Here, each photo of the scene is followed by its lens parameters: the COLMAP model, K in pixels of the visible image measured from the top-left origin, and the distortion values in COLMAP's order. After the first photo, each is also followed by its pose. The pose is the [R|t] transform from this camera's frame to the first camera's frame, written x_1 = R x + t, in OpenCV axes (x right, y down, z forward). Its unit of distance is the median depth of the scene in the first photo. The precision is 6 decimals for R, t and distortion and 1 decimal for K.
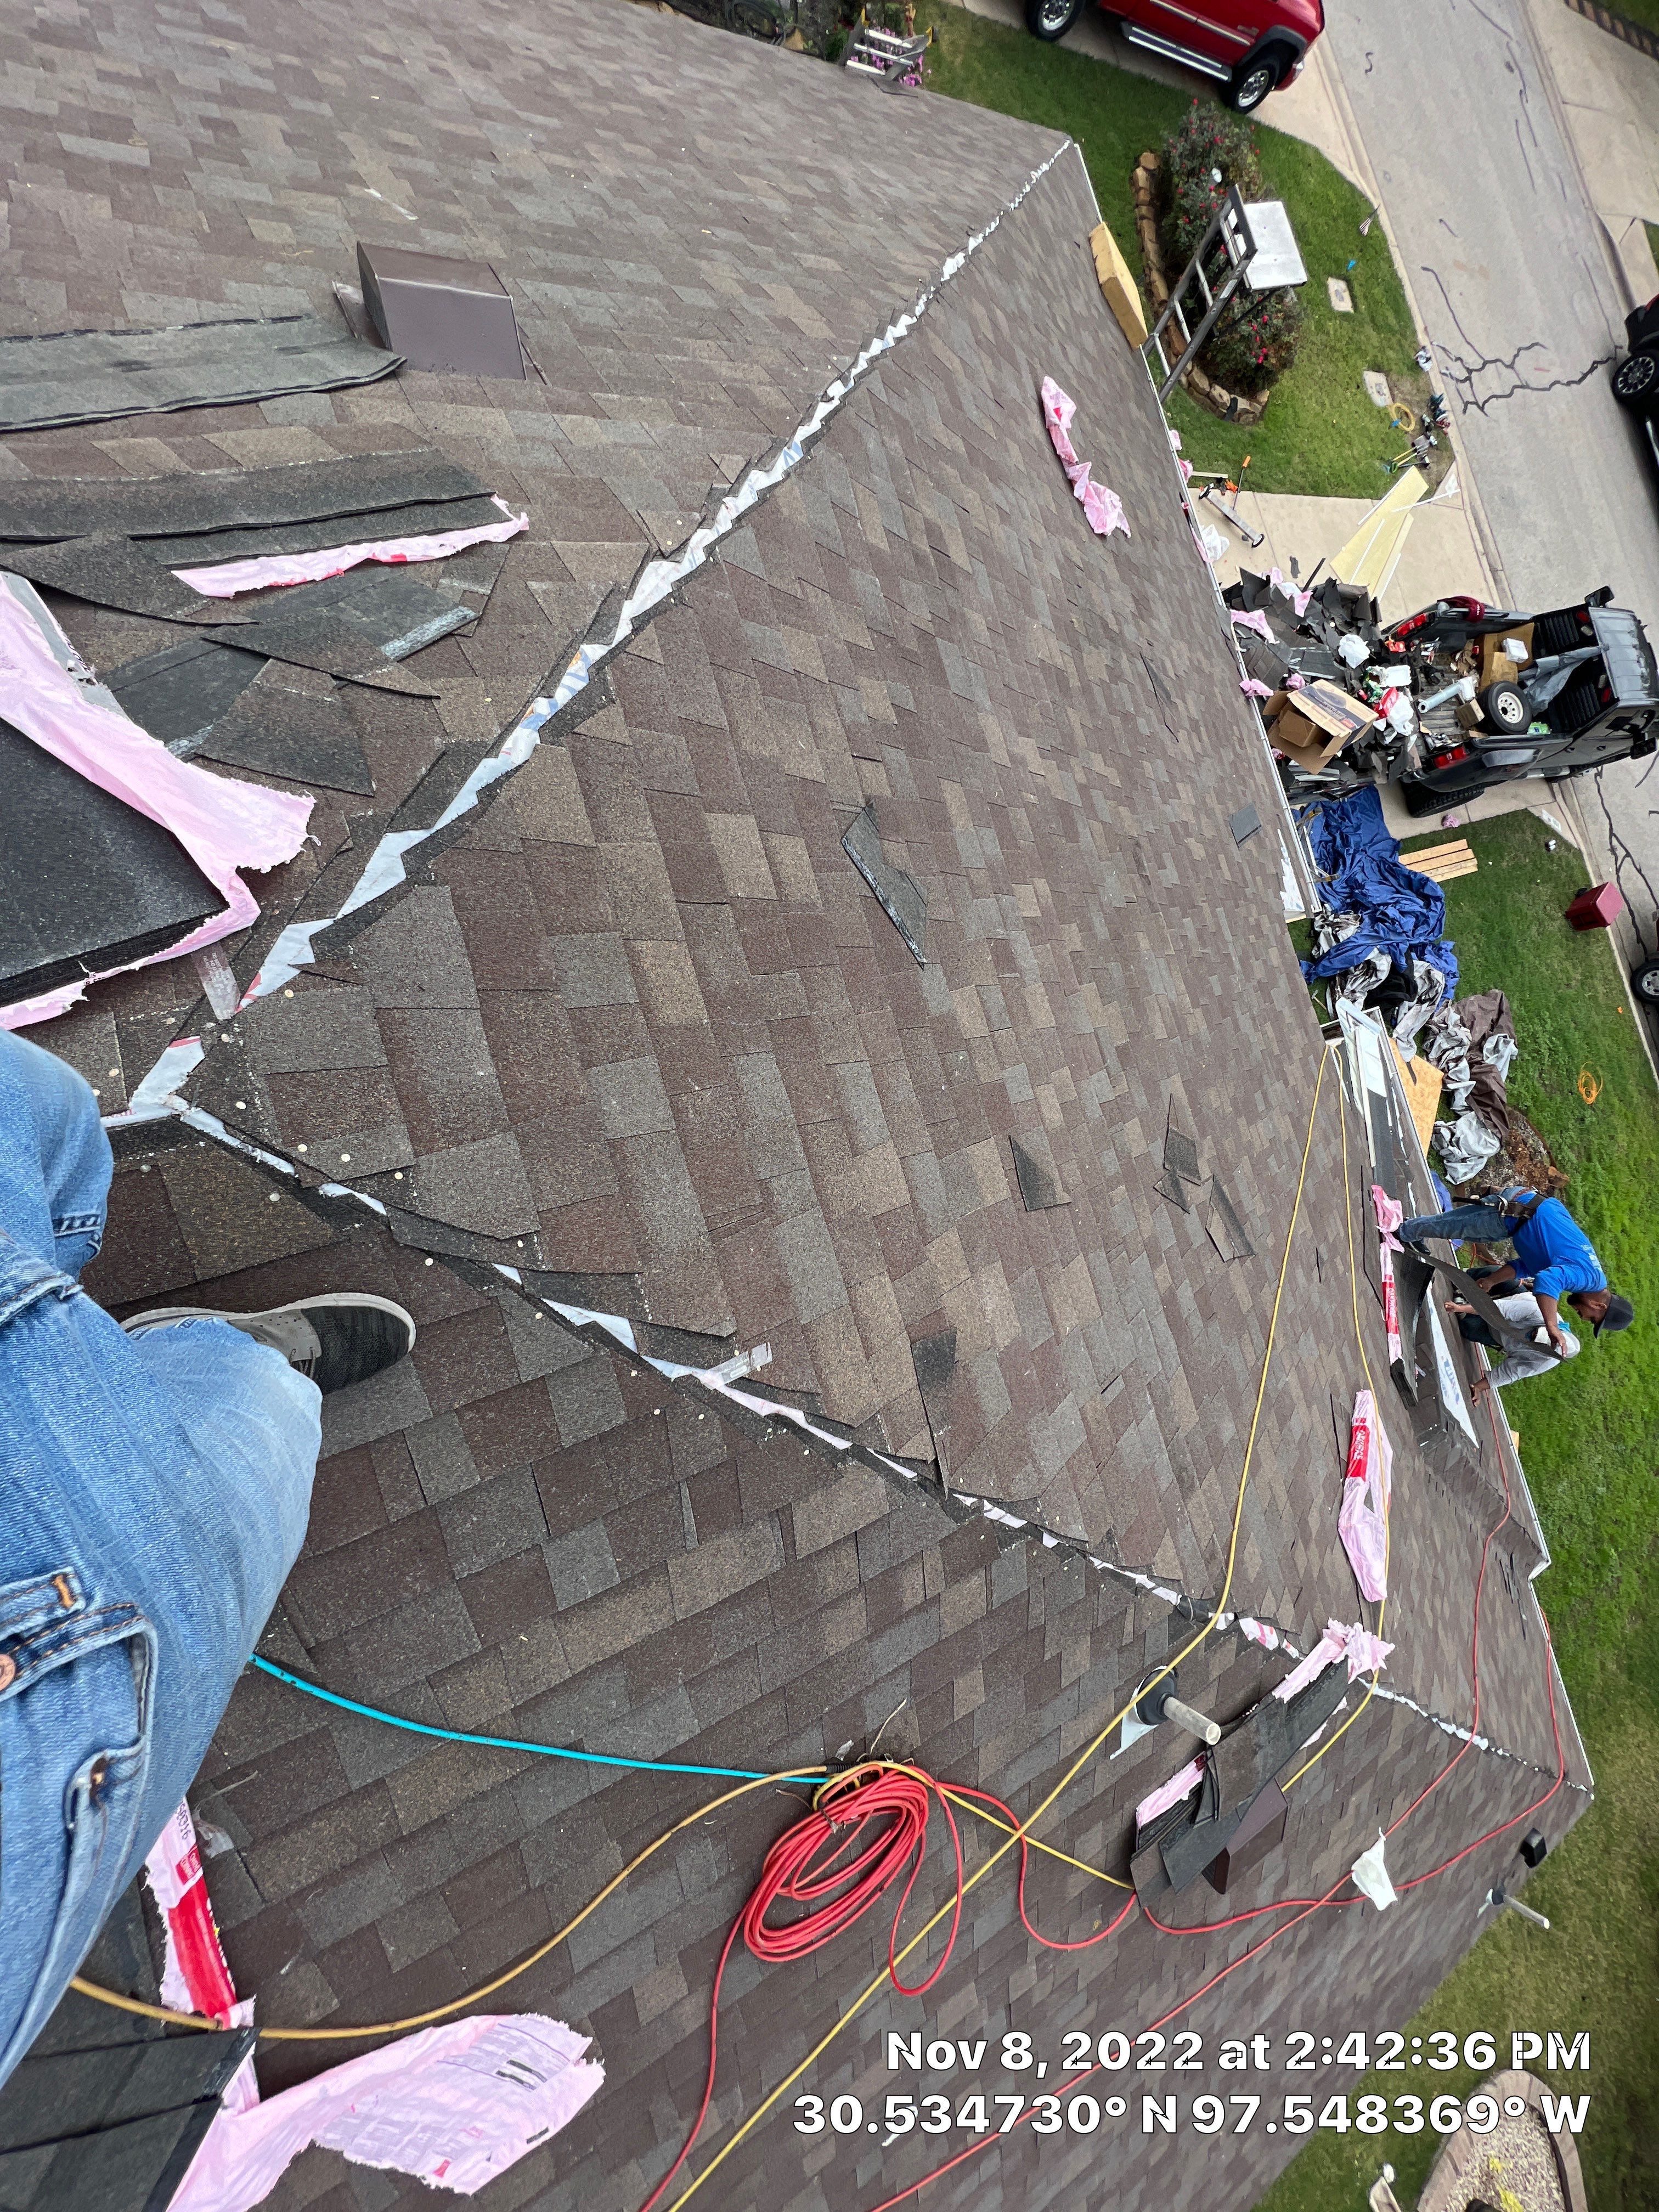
lens RADIAL K [[882.8, 0, 837.2], [0, 882.8, 1101.1], [0, 0, 1]] dist [-0.001208, 0.000184]
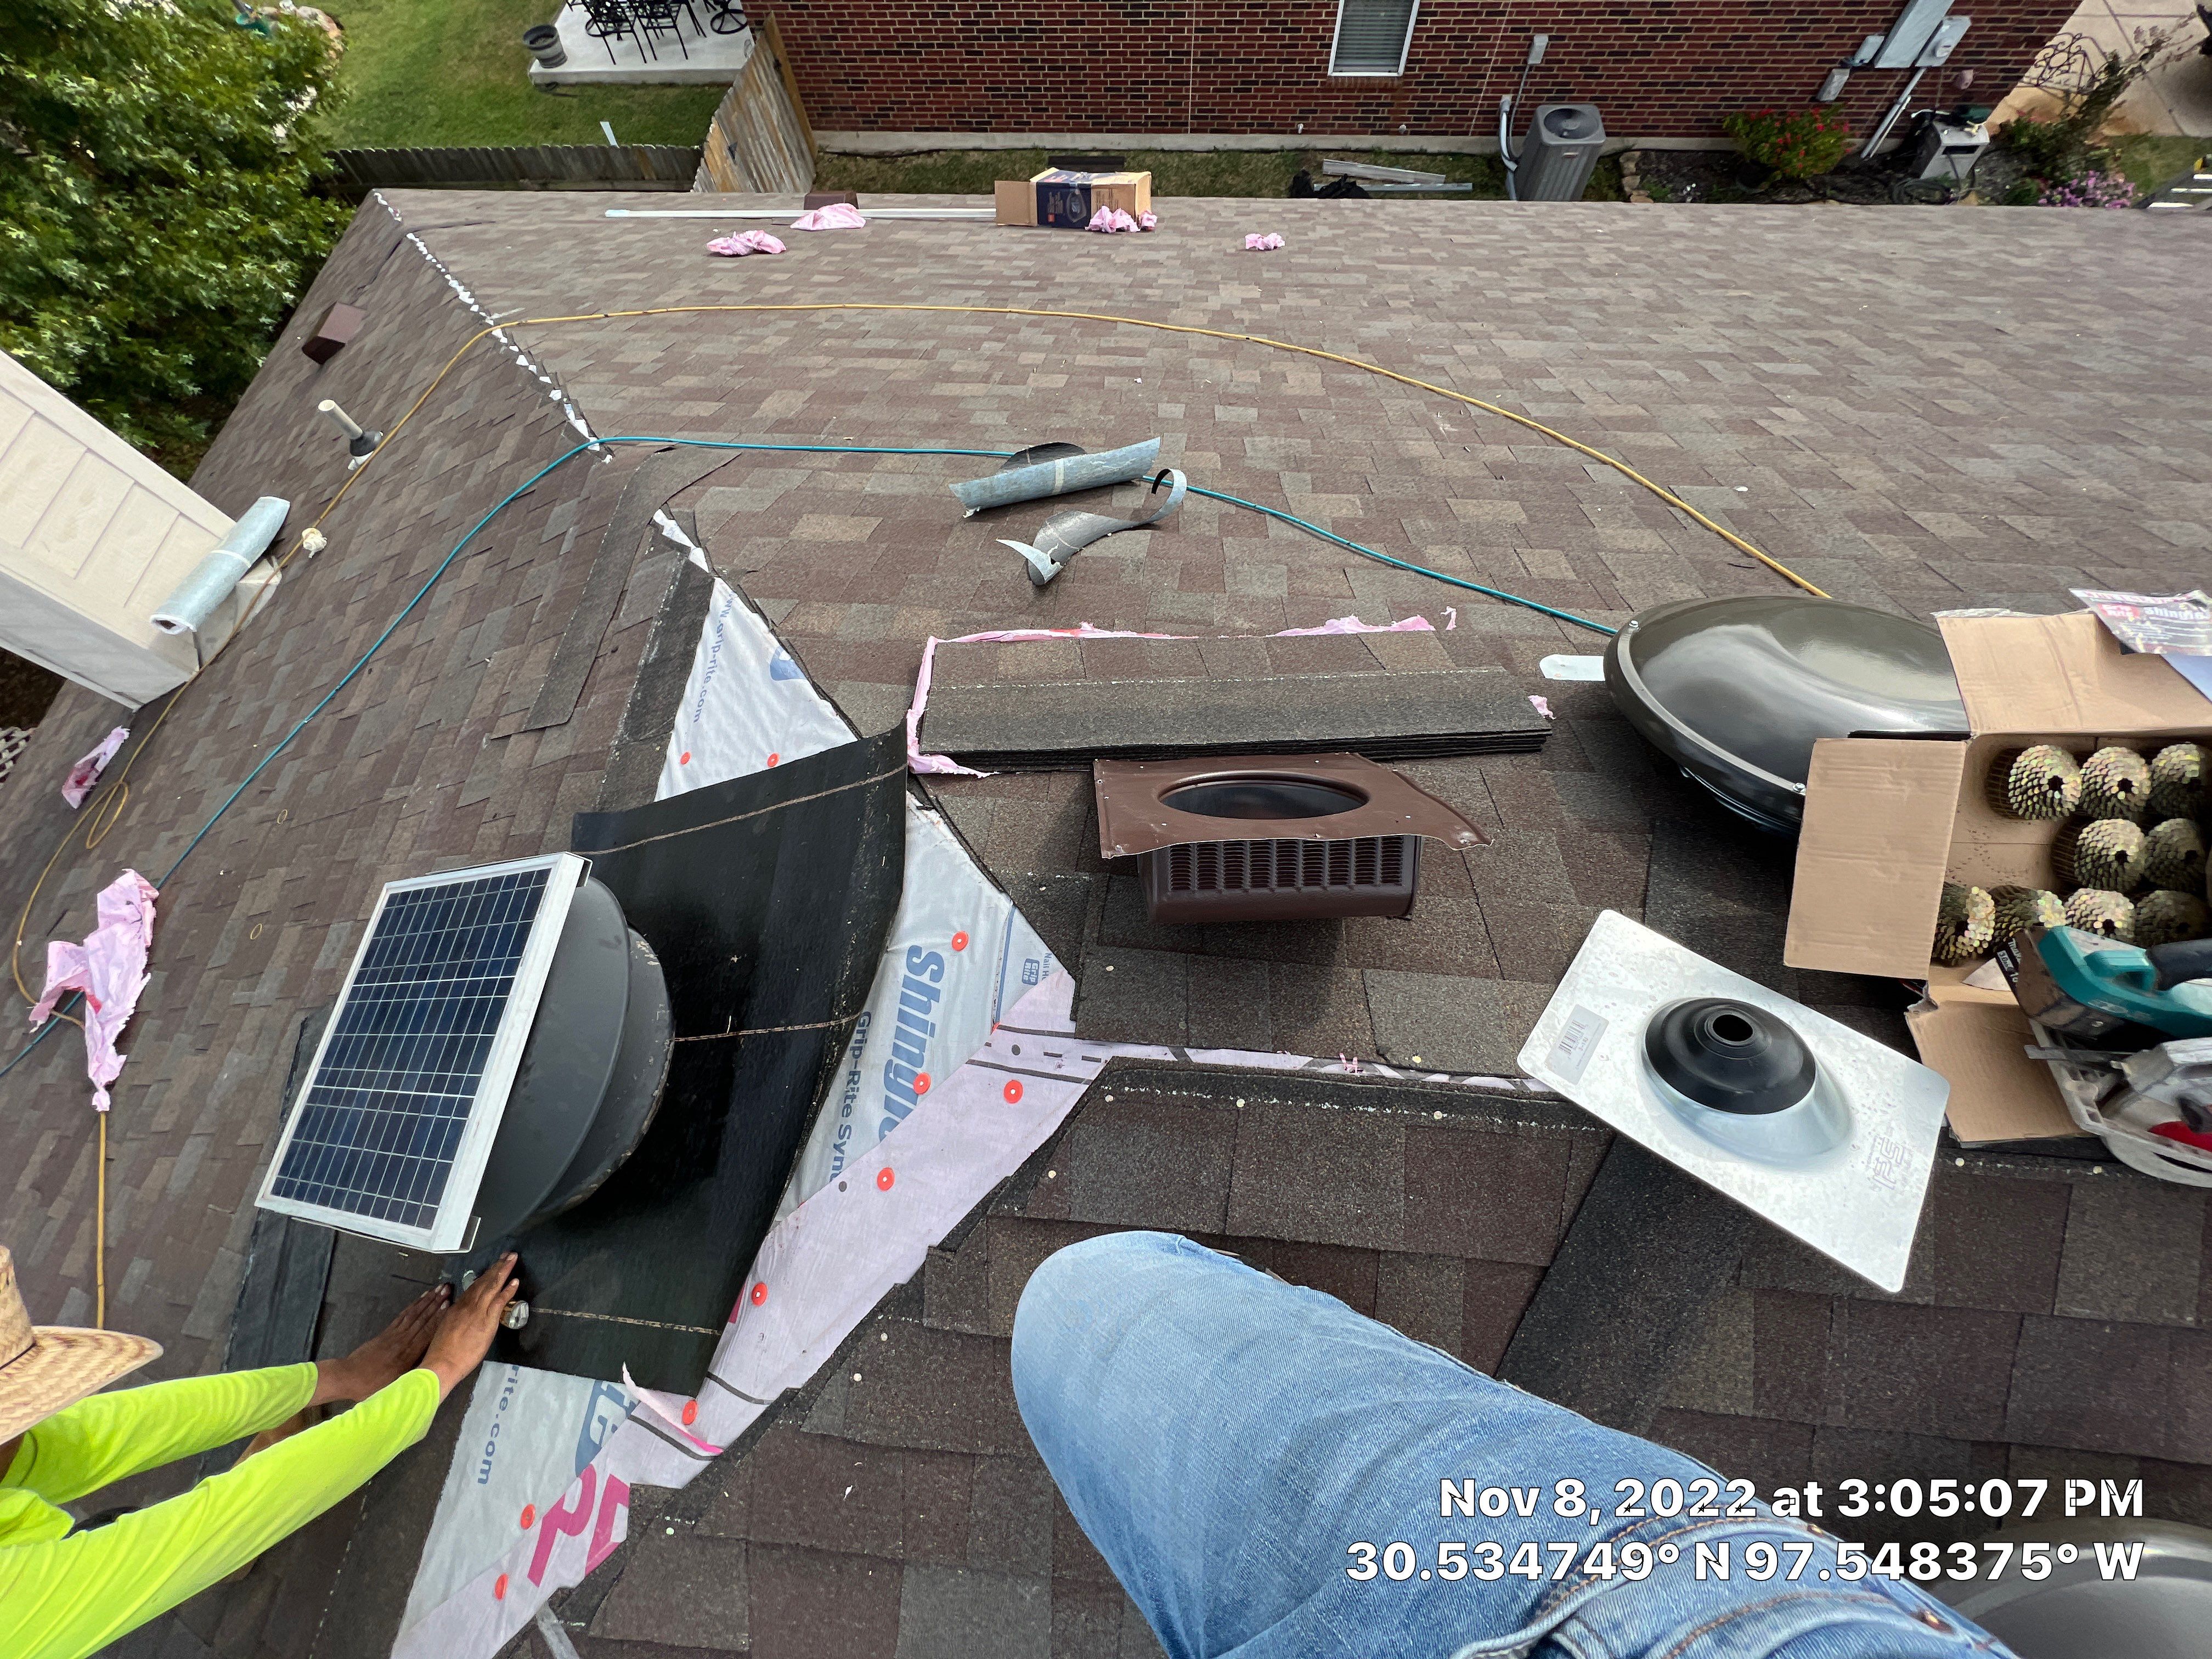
lens RADIAL K [[882.8, 0, 1101.8], [0, 882.8, 822.2], [0, 0, 1]] dist [-0.001208, 0.000184]
pose [[0.818338, 0.163683, -0.550937, -0.203585], [-0.326211, 0.921502, -0.210762, 0.050510], [0.473191, 0.352196, 0.807495, -0.088634]]
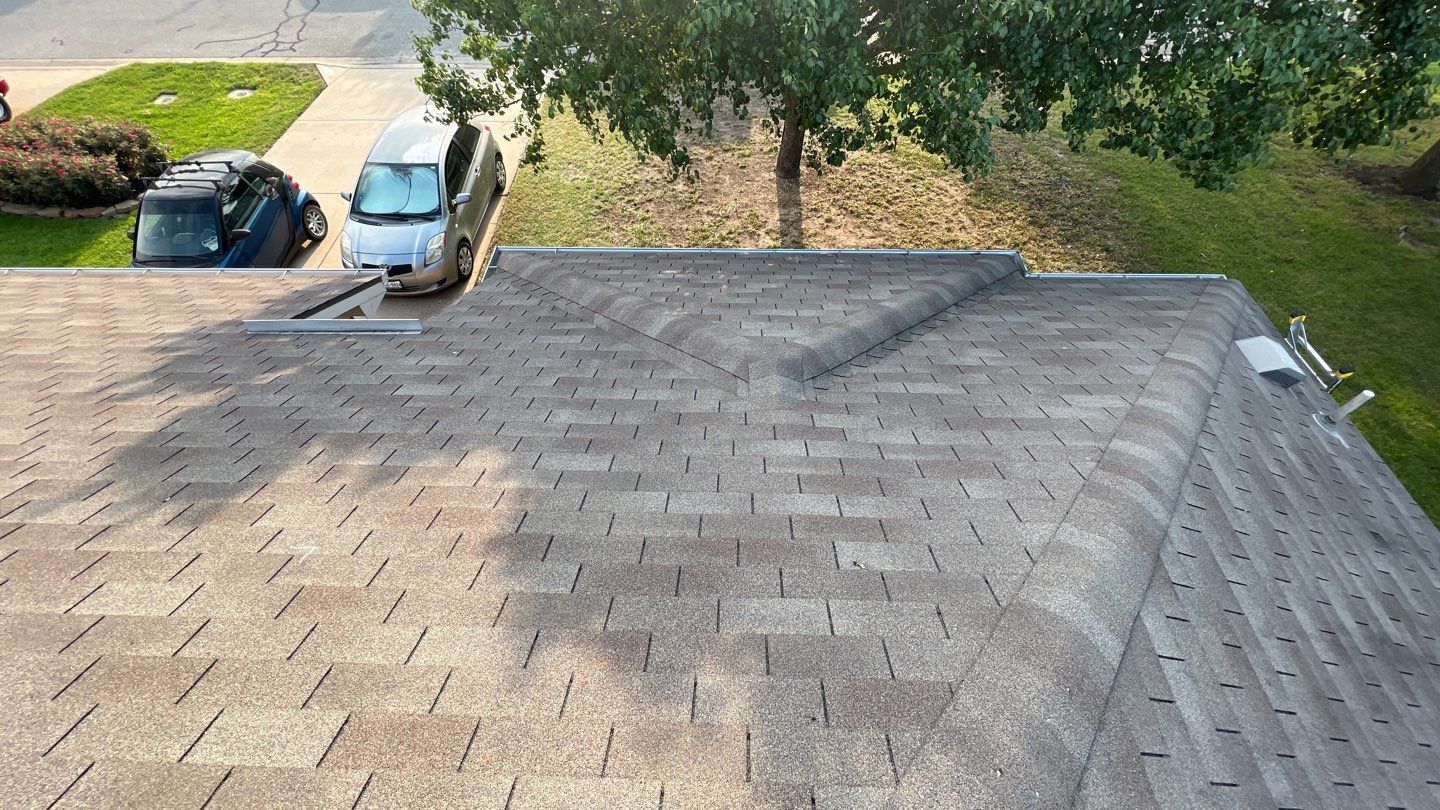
lens RADIAL K [[577.2, 0, 696.6], [0, 577.2, 417.9], [0, 0, 1]] dist [-0.000072, 0.000046]
pose [[0.303650, -0.936496, 0.175419, 0.277699], [0.952782, 0.298792, -0.054129, 0.183160], [-0.001722, 0.183572, 0.983005, 0.254122]]
